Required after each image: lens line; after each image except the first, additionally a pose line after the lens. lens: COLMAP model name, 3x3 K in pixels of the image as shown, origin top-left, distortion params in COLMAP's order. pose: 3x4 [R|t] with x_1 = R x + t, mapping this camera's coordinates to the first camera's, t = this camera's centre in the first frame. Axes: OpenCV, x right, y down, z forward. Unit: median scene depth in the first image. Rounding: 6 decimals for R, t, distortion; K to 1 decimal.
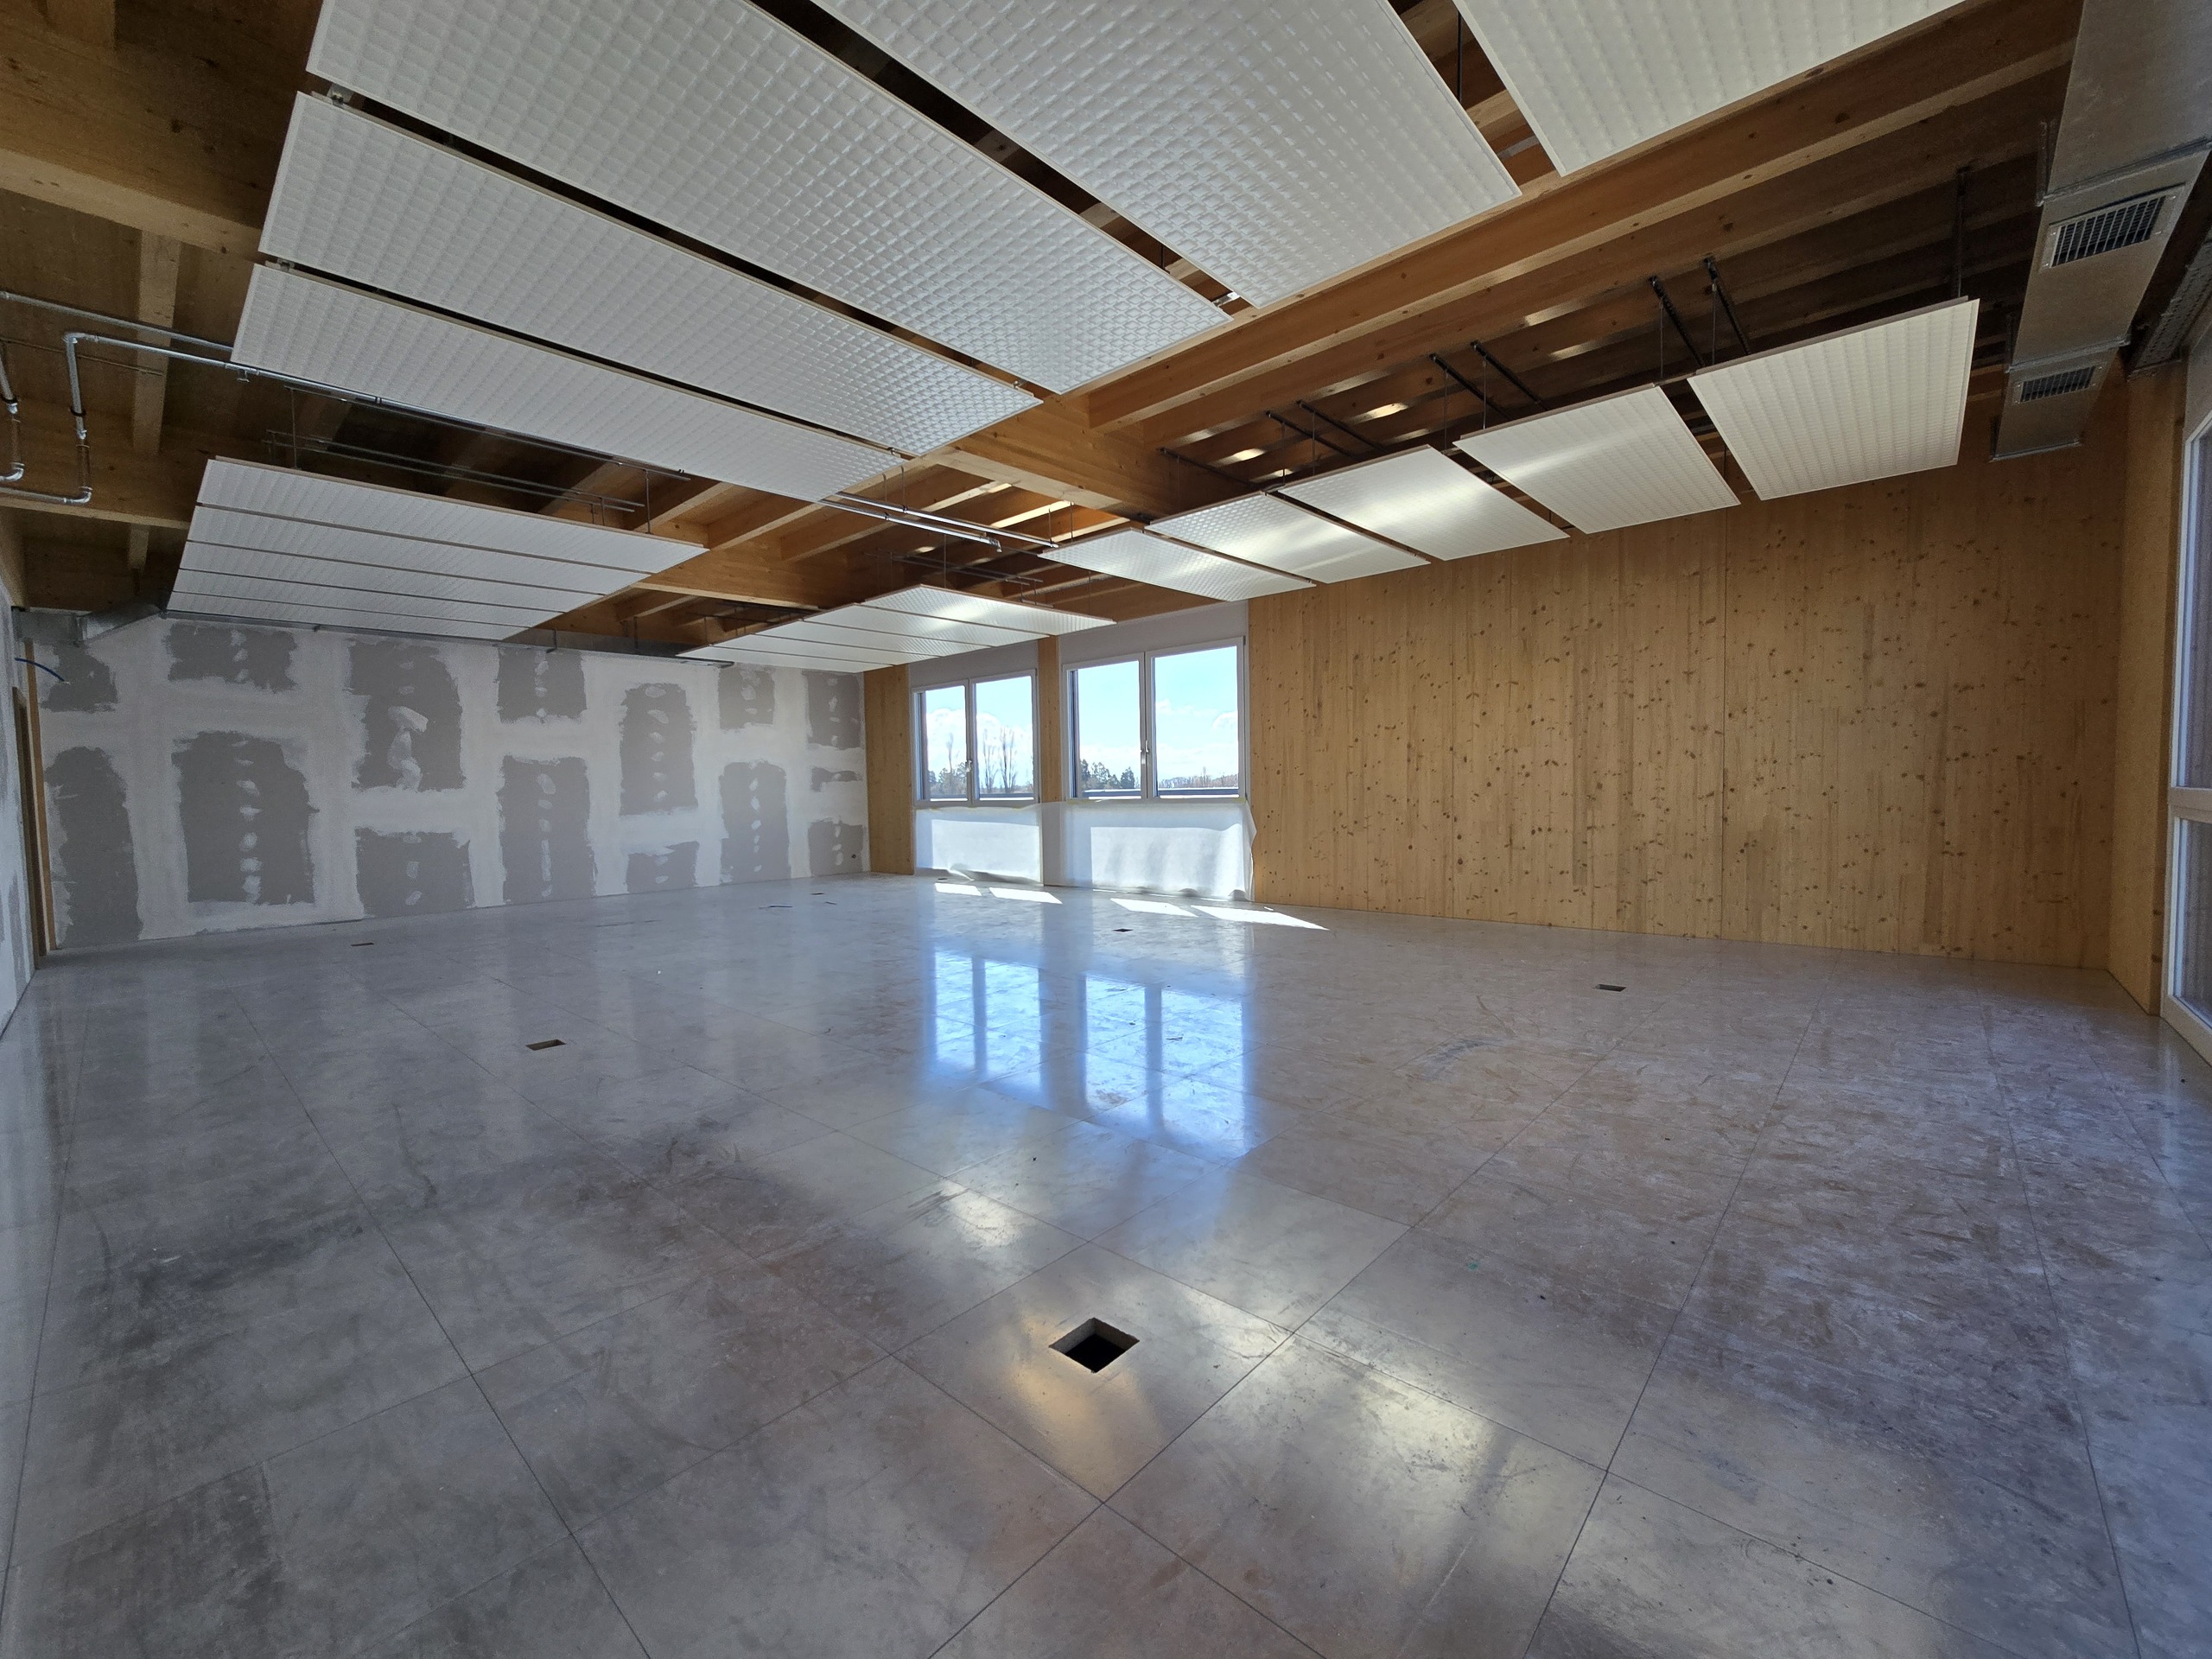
lens RADIAL K [[902.8, 0, 1099.9], [0, 902.8, 832.8], [0, 0, 1]] dist [-0.006526, 0.000709]
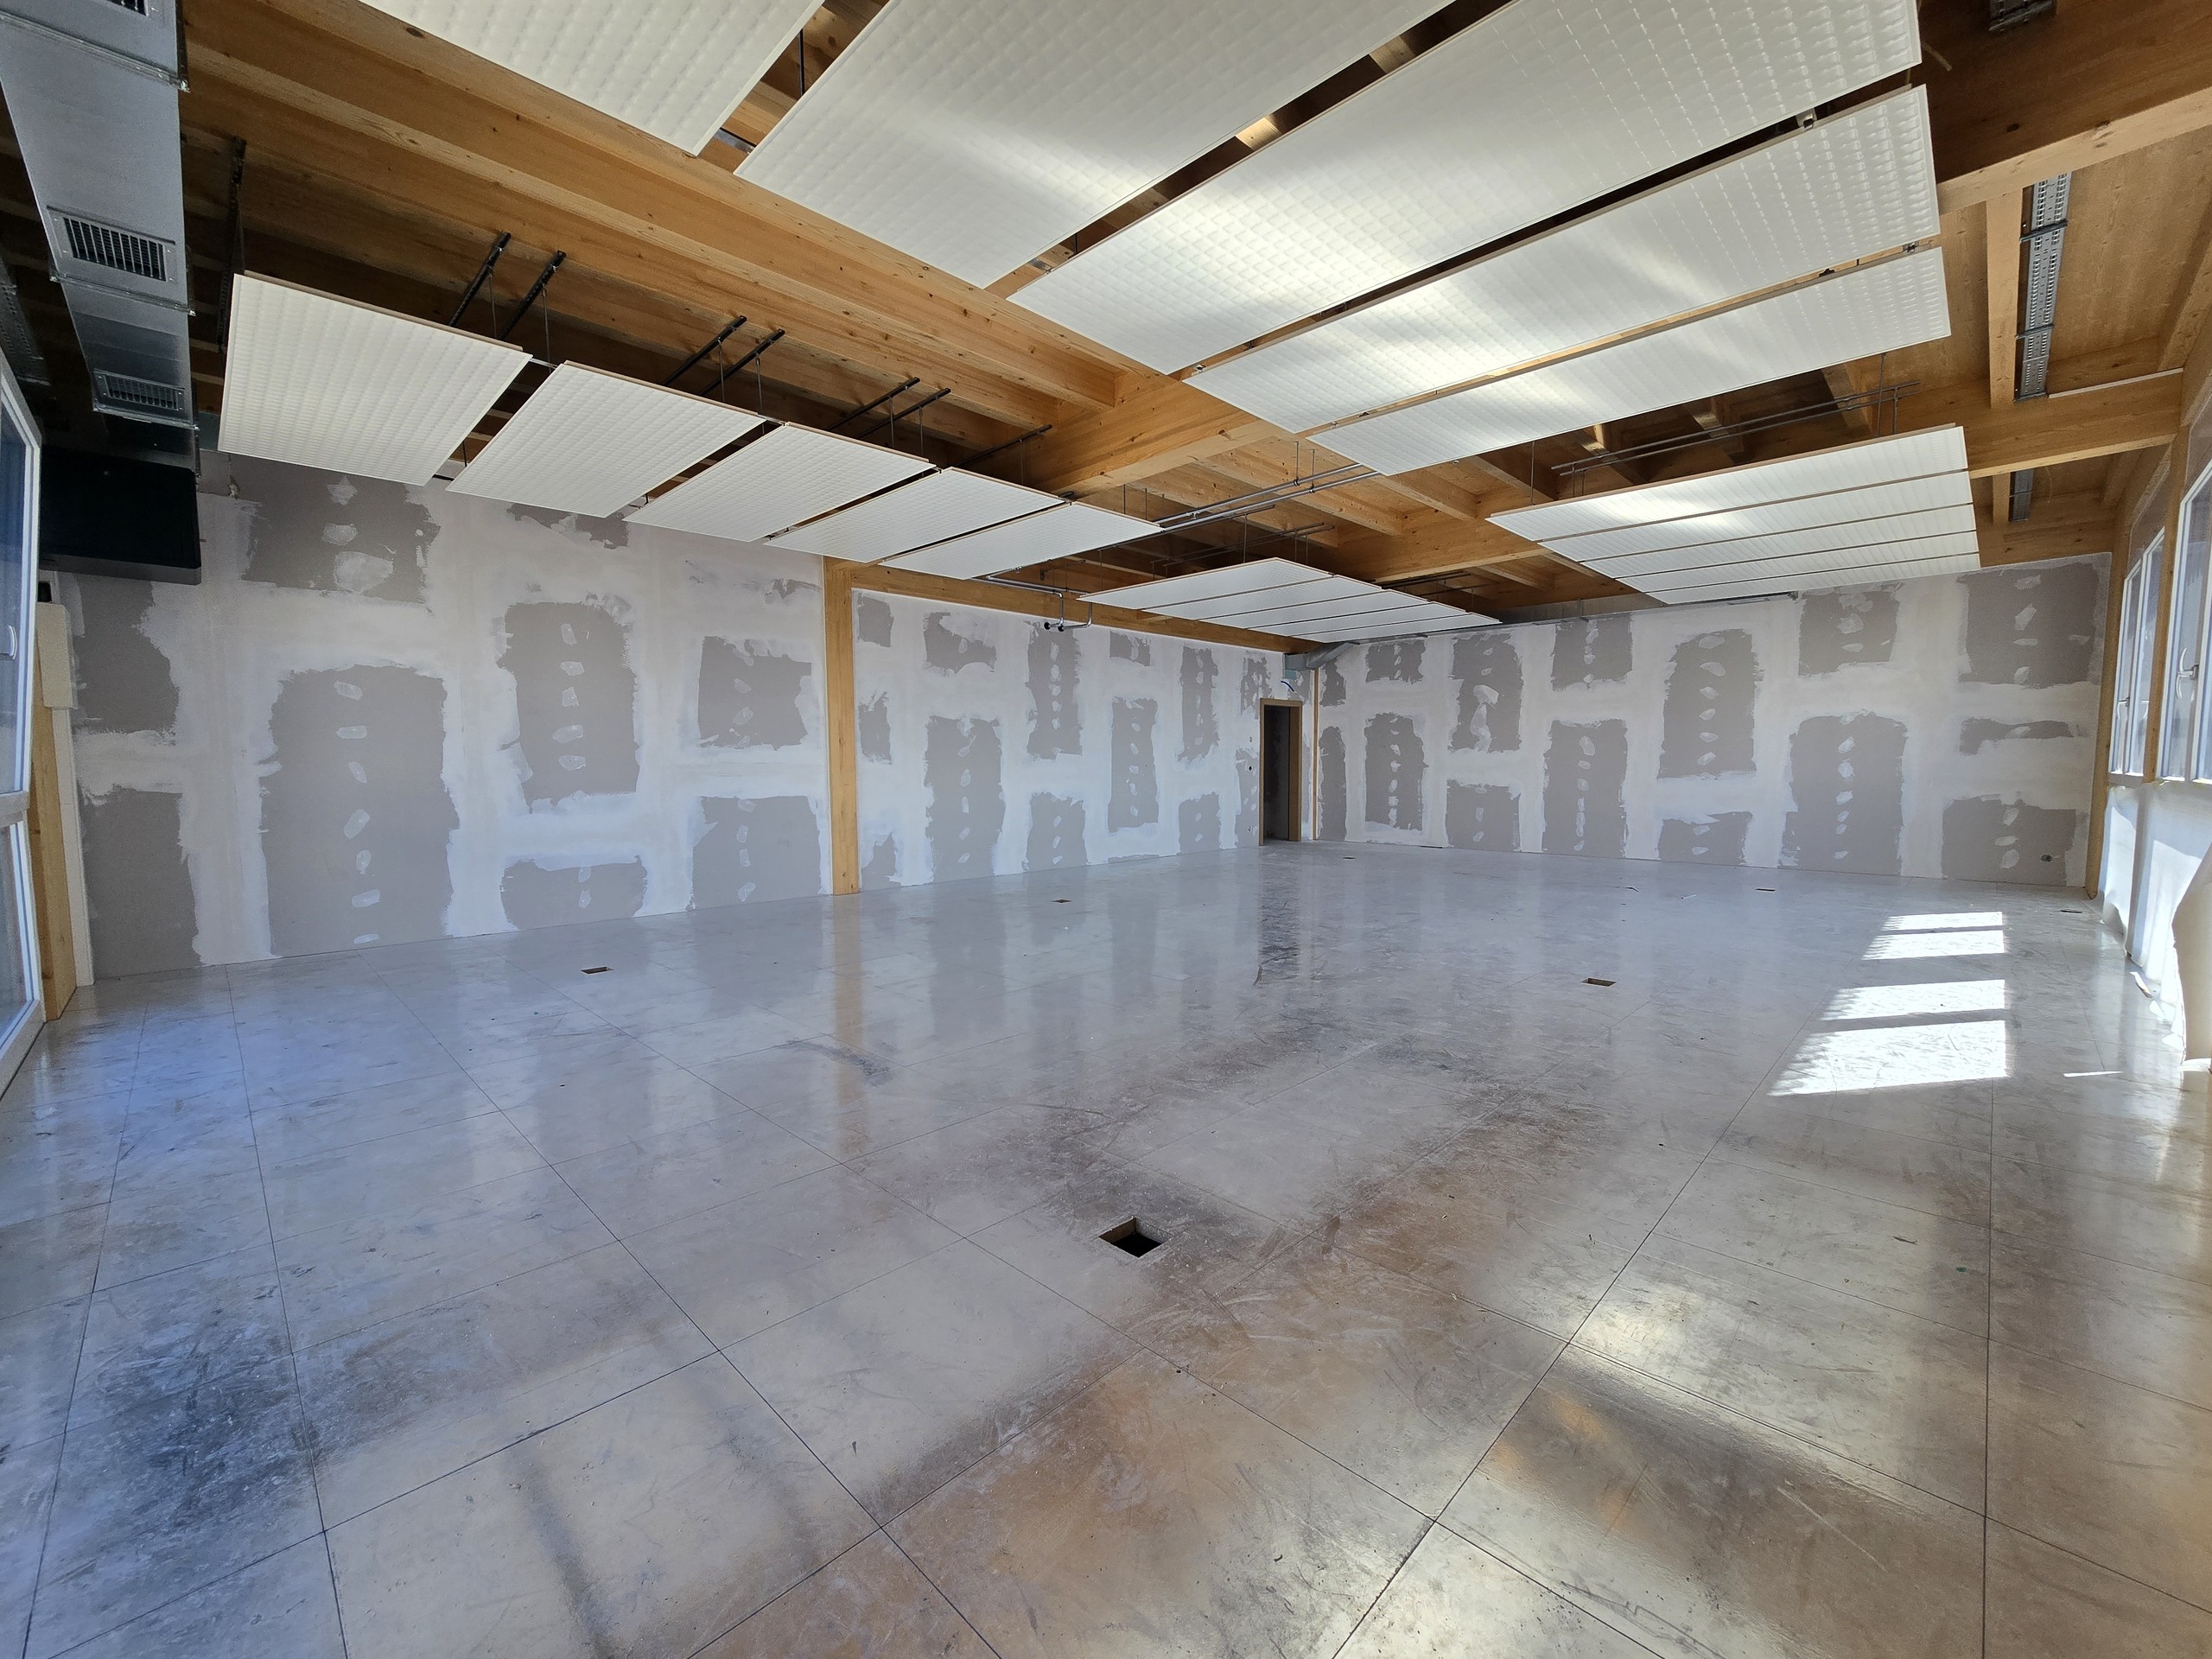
lens RADIAL K [[902.8, 0, 1112.8], [0, 902.8, 841.7], [0, 0, 1]] dist [-0.006526, 0.000709]
pose [[-0.038123, 0.107570, -0.993466, 0.576729], [-0.039848, 0.993235, 0.109074, -0.042984], [0.998478, 0.043746, -0.033578, 0.582670]]
